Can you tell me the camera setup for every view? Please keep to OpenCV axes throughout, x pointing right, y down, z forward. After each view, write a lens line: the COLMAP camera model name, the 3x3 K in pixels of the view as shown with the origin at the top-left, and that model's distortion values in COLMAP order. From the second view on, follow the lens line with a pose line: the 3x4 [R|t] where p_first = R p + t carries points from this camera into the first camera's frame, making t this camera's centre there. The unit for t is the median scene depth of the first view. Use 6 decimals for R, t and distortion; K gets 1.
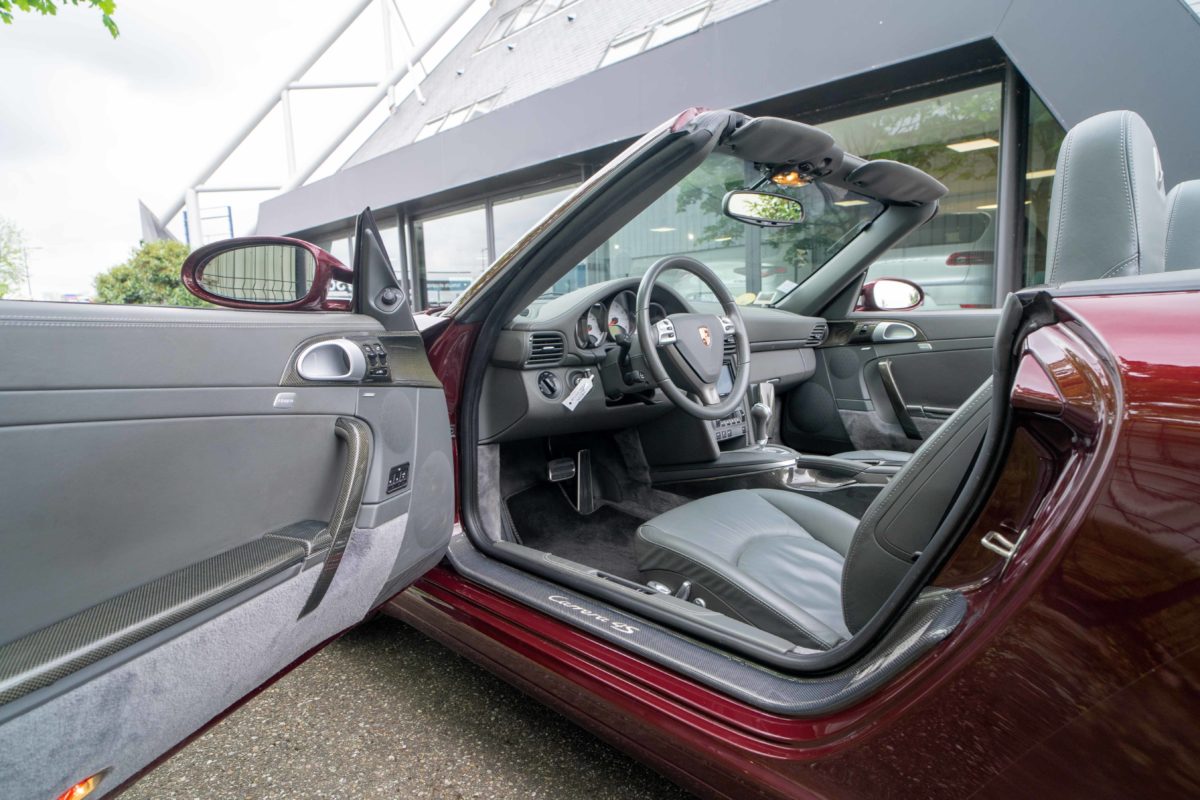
lens RADIAL K [[696.1, 0, 601.7], [0, 696.1, 399.3], [0, 0, 1]] dist [0.003749, -0.005947]
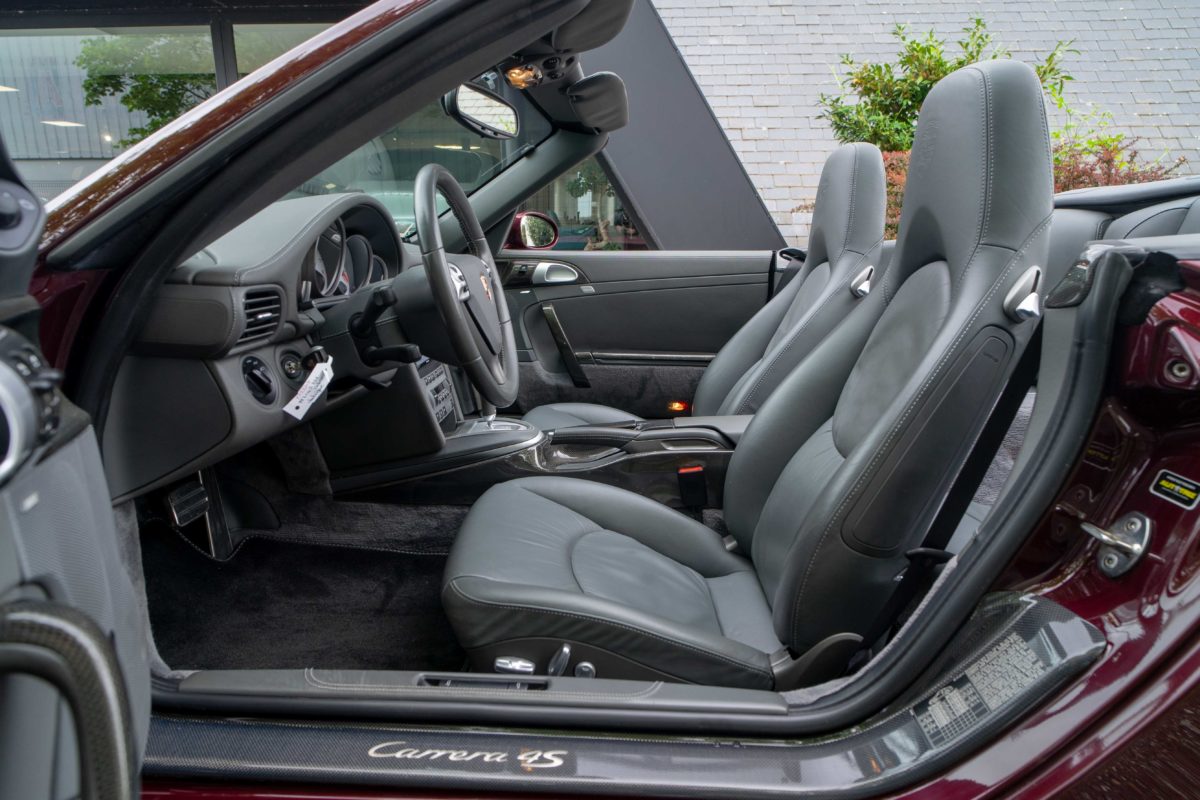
lens RADIAL K [[696.1, 0, 595.7], [0, 696.1, 398.5], [0, 0, 1]] dist [0.003749, -0.005947]
pose [[0.737586, -0.122170, 0.664109, -0.161635], [0.057249, 0.991270, 0.118772, -0.037092], [-0.672822, -0.049585, 0.738141, 0.262291]]
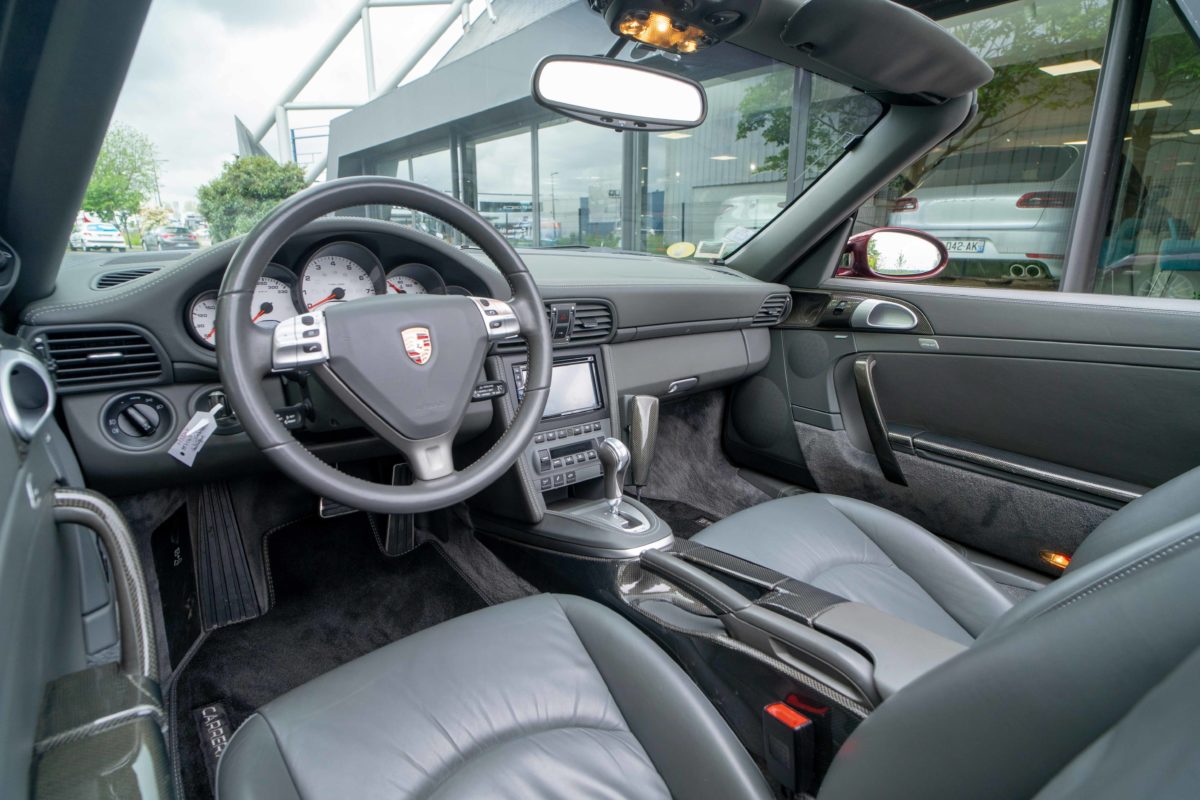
lens RADIAL K [[632.2, 0, 598.5], [0, 632.2, 402.0], [0, 0, 1]] dist [-0.002032, -0.002313]
pose [[0.992000, 0.068960, -0.105736, 0.212859], [-0.054586, 0.989575, 0.133273, -0.076739], [0.113824, -0.126435, 0.985423, 0.363949]]
